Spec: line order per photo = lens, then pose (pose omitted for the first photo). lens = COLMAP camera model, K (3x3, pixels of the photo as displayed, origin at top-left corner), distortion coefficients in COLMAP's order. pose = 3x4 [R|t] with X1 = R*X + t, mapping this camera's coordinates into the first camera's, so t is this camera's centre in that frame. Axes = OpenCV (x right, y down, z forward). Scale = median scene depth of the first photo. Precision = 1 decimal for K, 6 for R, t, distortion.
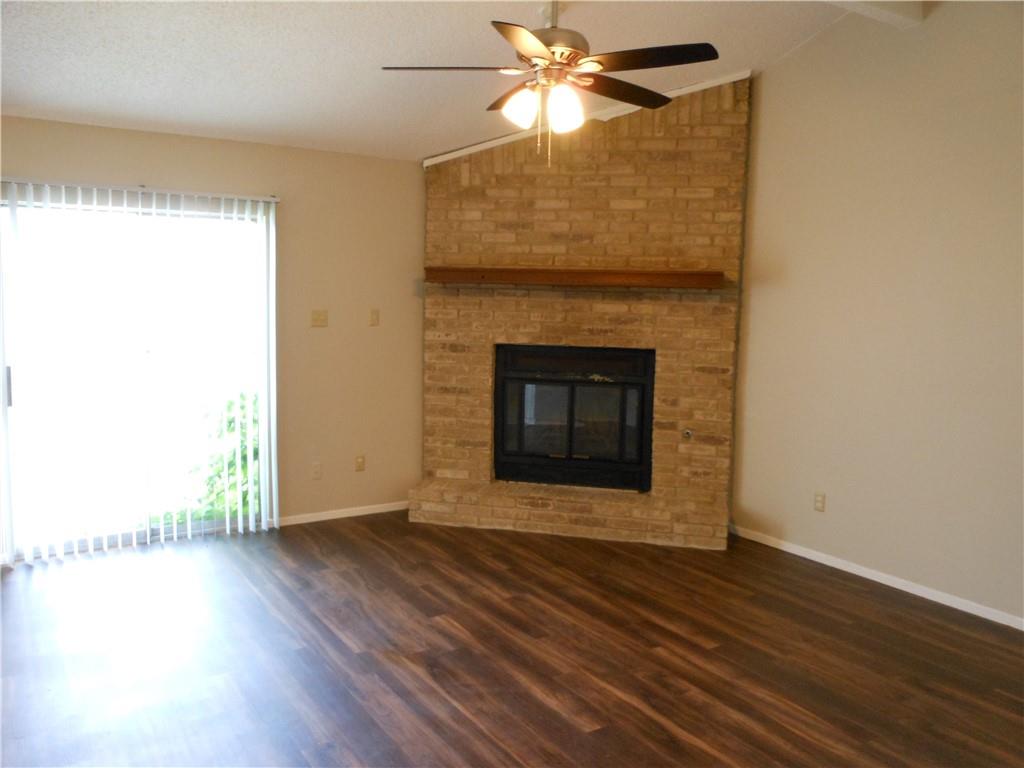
lens RADIAL K [[855.6, 0, 508.9], [0, 855.6, 376.4], [0, 0, 1]] dist [0.019219, -0.016486]
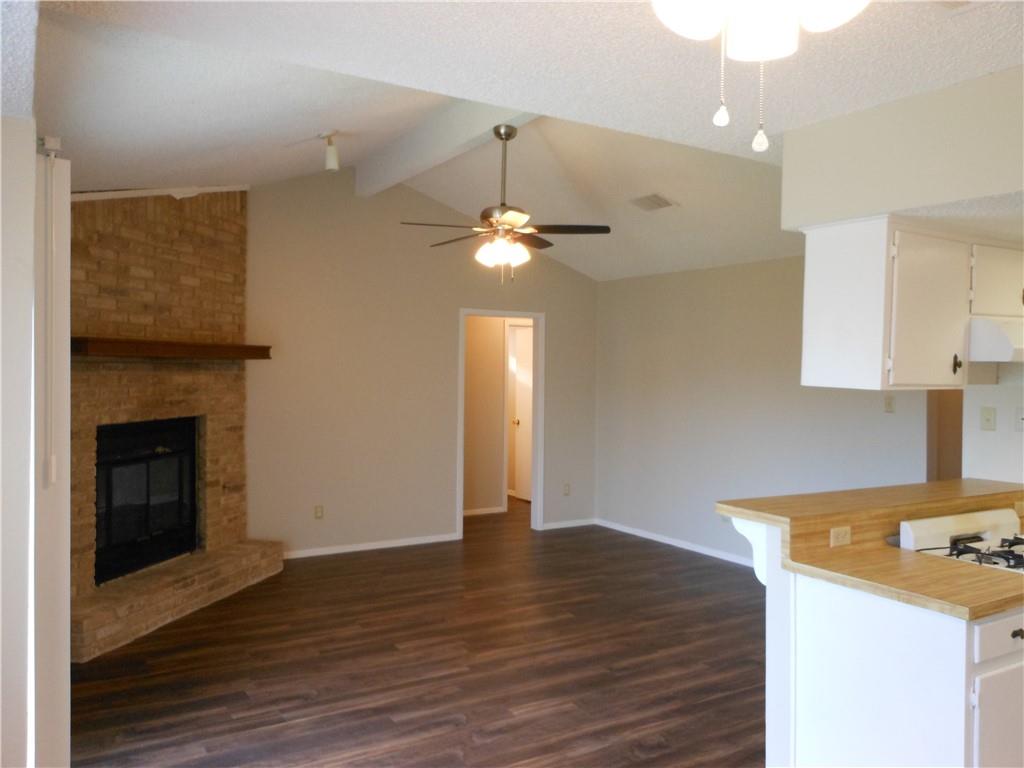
lens RADIAL K [[855.6, 0, 510.3], [0, 855.6, 387.5], [0, 0, 1]] dist [0.019219, -0.016486]
pose [[-0.014305, -0.045545, 0.998860, -0.913595], [0.095051, 0.994376, 0.046702, -0.080117], [-0.995370, 0.095611, -0.009896, 0.616124]]
